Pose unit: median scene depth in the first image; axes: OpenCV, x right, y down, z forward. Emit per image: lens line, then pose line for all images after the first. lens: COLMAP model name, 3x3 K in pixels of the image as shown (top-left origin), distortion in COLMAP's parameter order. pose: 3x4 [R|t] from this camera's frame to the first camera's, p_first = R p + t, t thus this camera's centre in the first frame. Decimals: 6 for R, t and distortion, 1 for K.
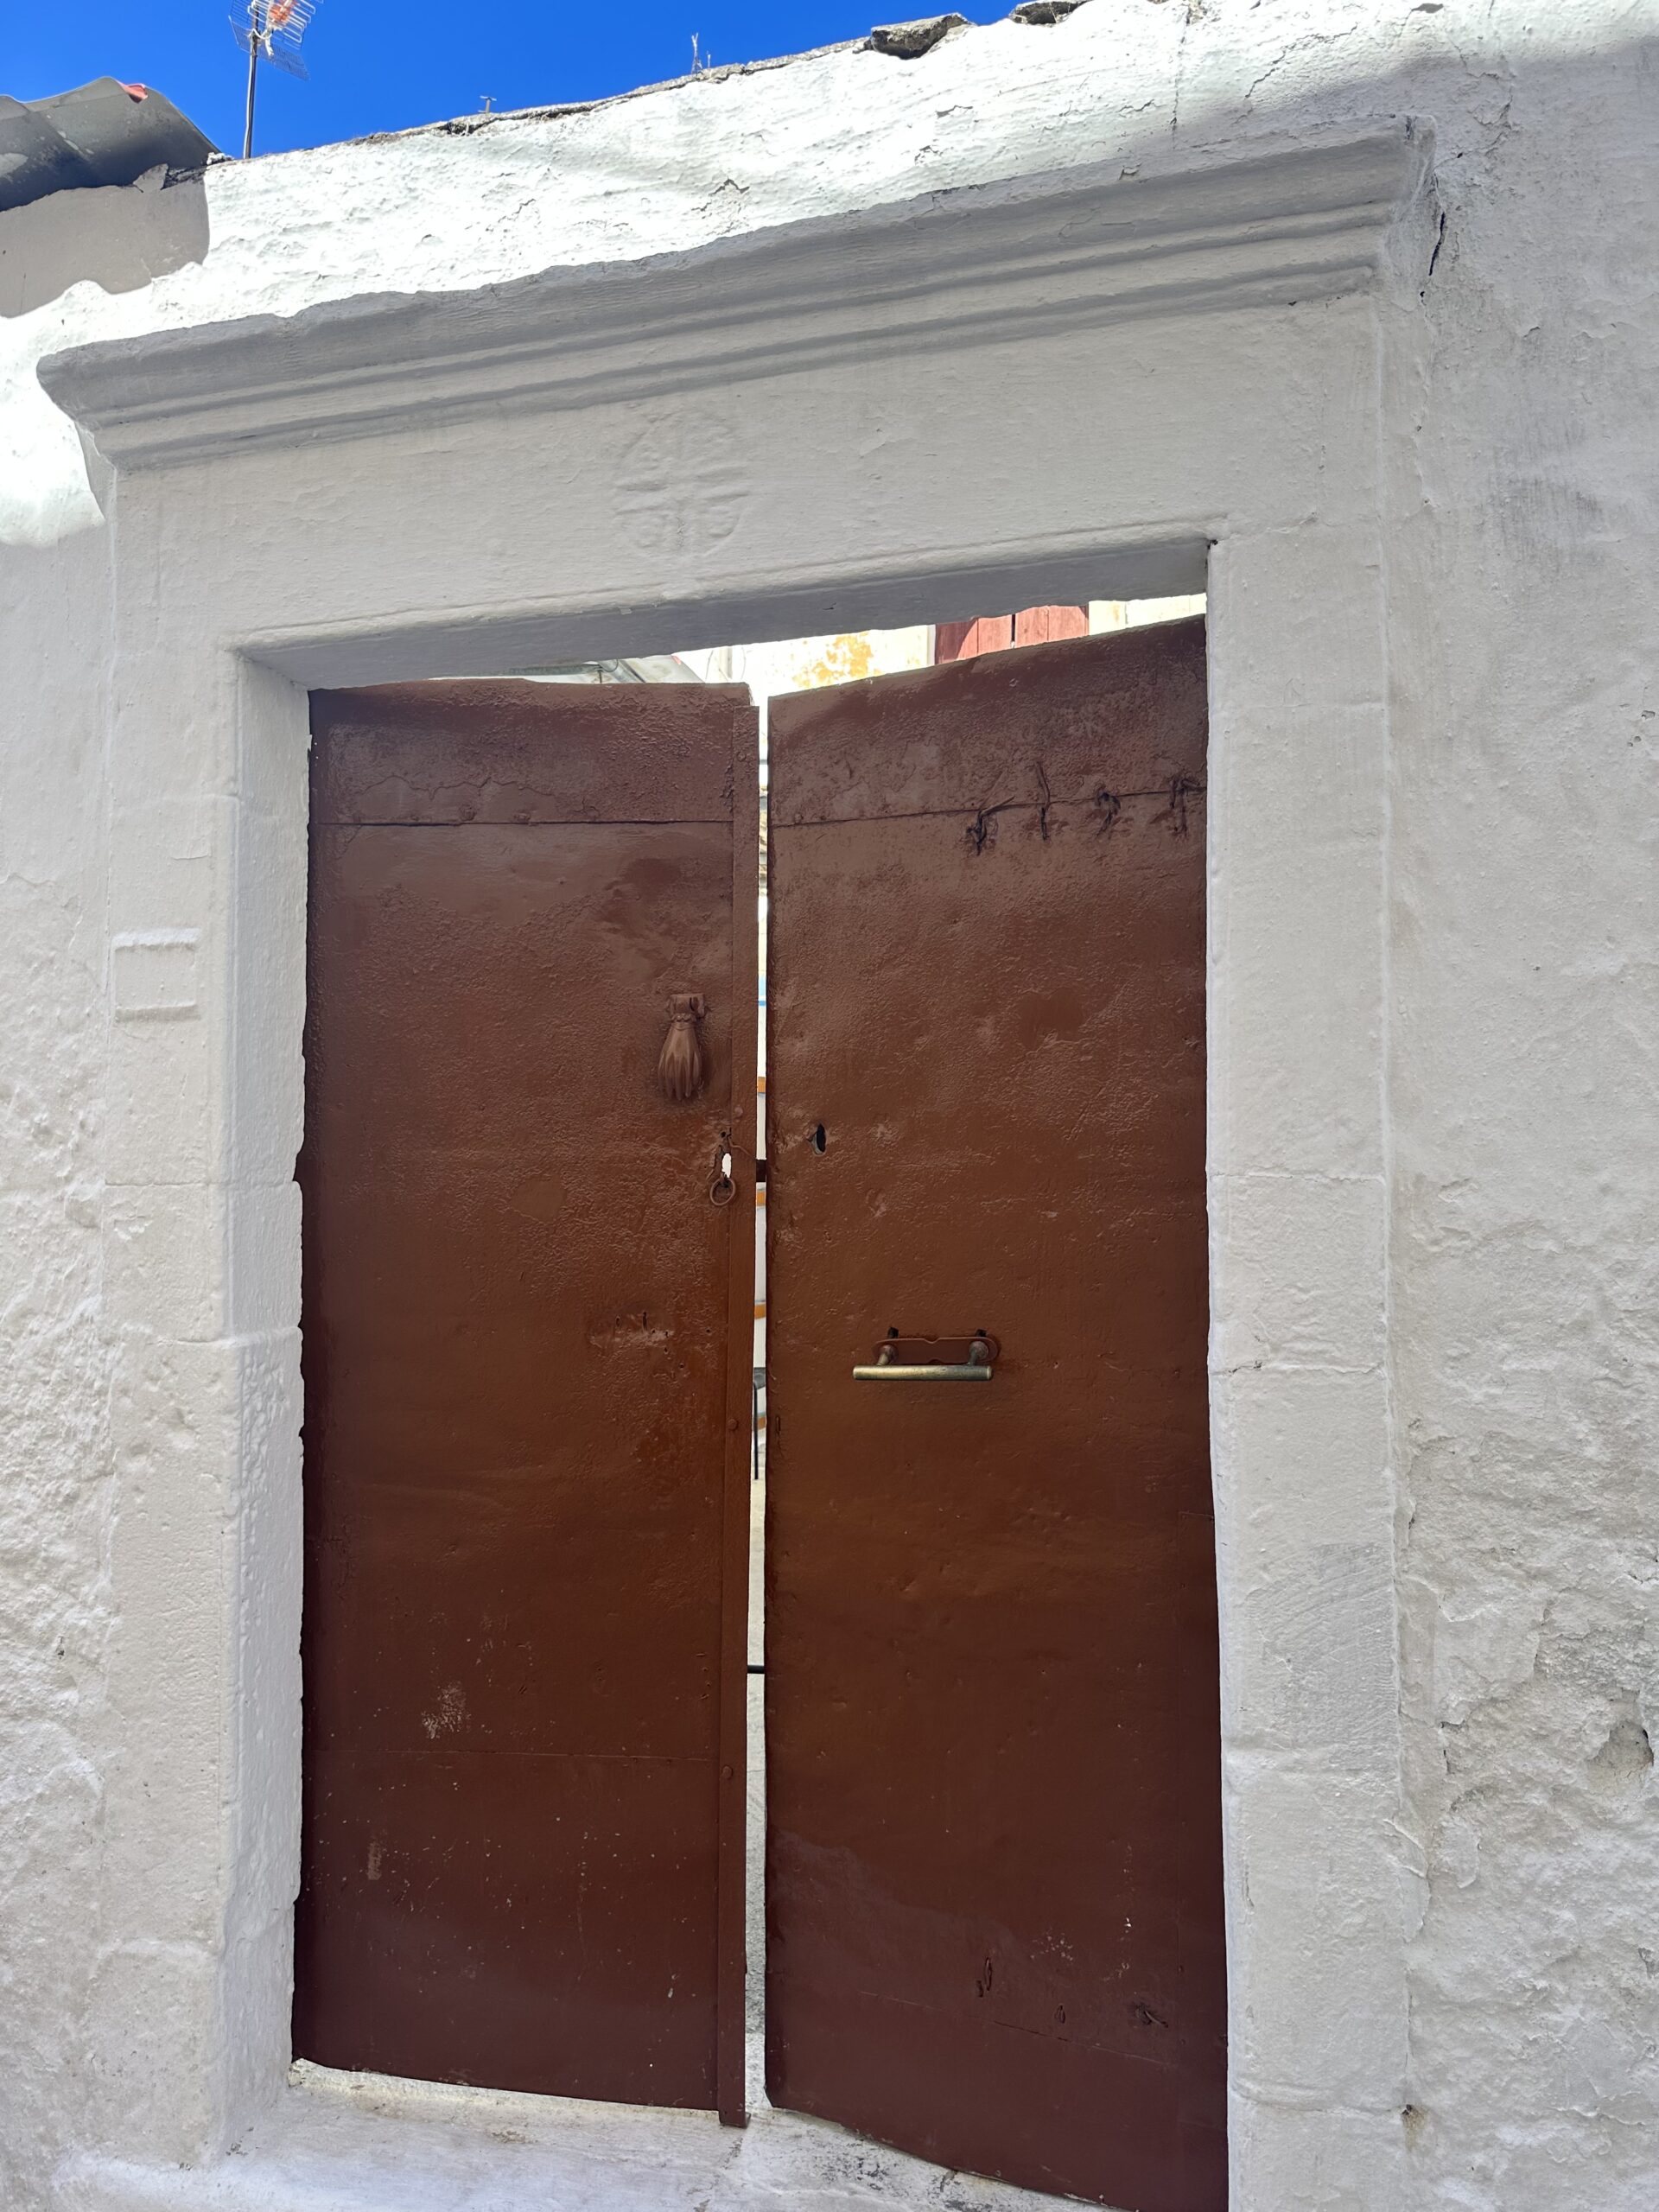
lens RADIAL K [[1551.5, 0, 818.1], [0, 1551.5, 1136.7], [0, 0, 1]] dist [0.032987, -0.039315]
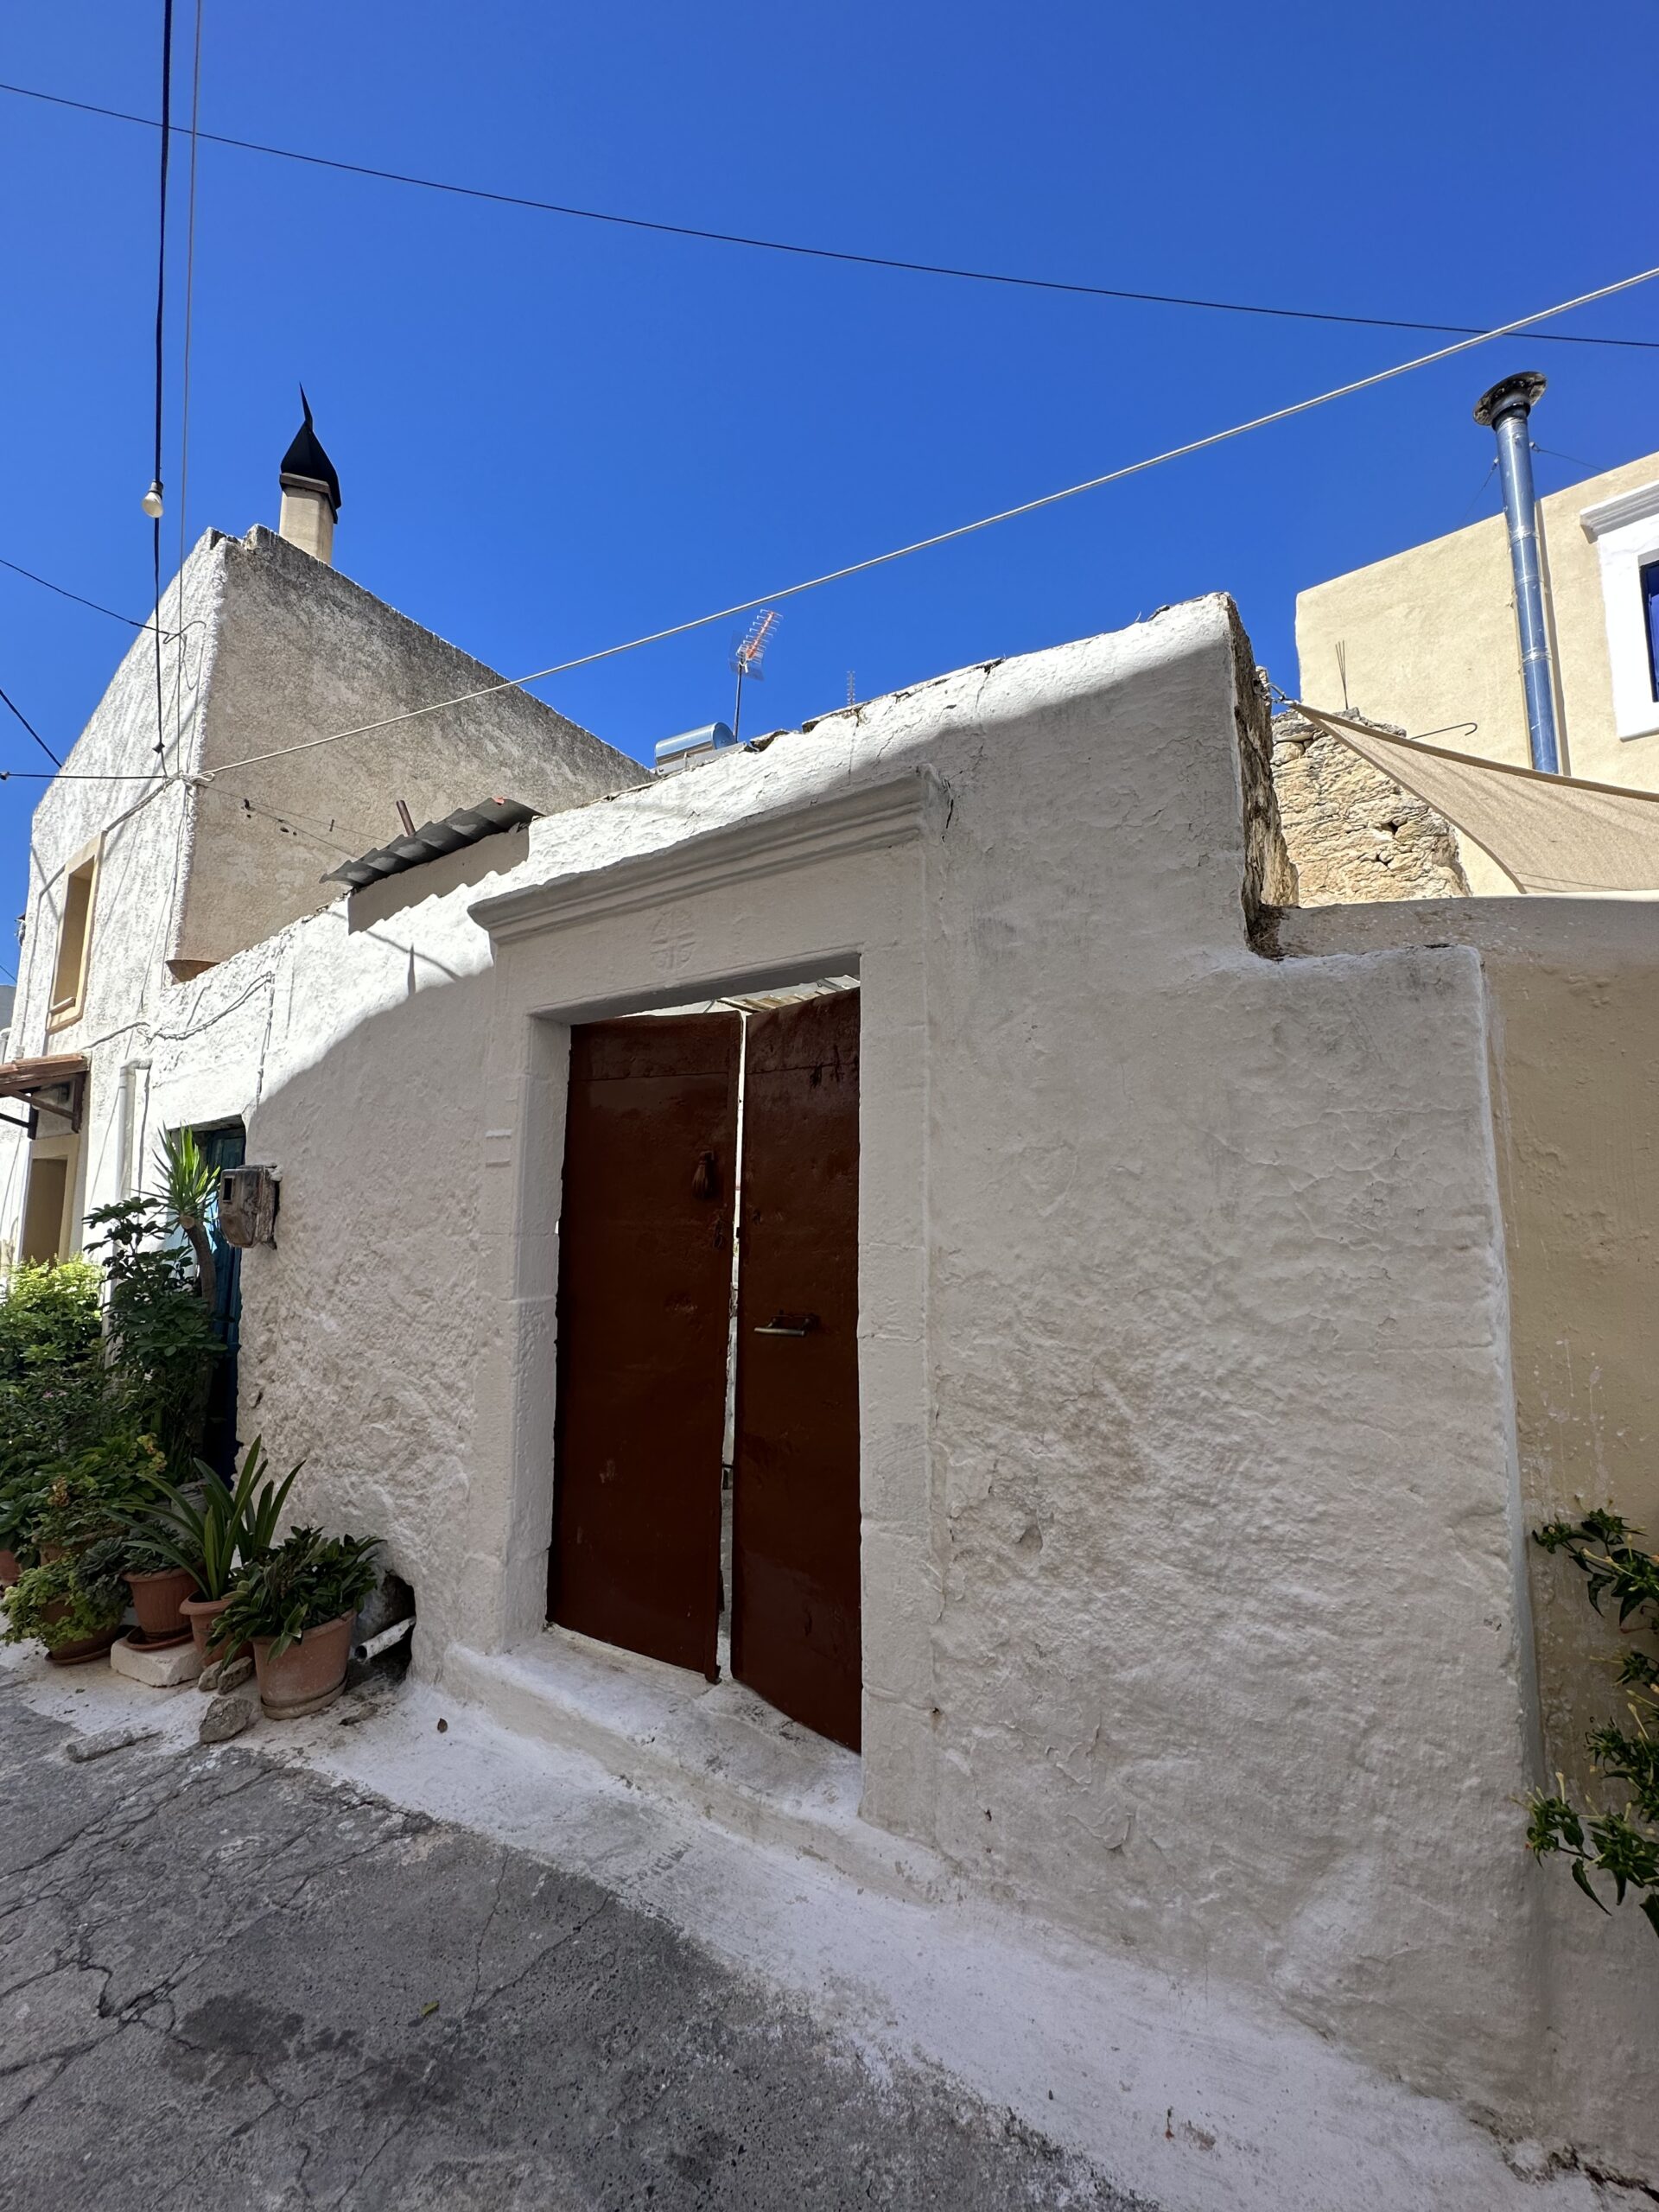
lens RADIAL K [[890.2, 0, 821.3], [0, 890.2, 1115.2], [0, 0, 1]] dist [-0.000153, 0.000077]
pose [[0.946257, -0.023283, -0.322575, 0.560122], [-0.001312, 0.997121, -0.075818, -0.054787], [0.323412, 0.072166, 0.943502, -0.176294]]
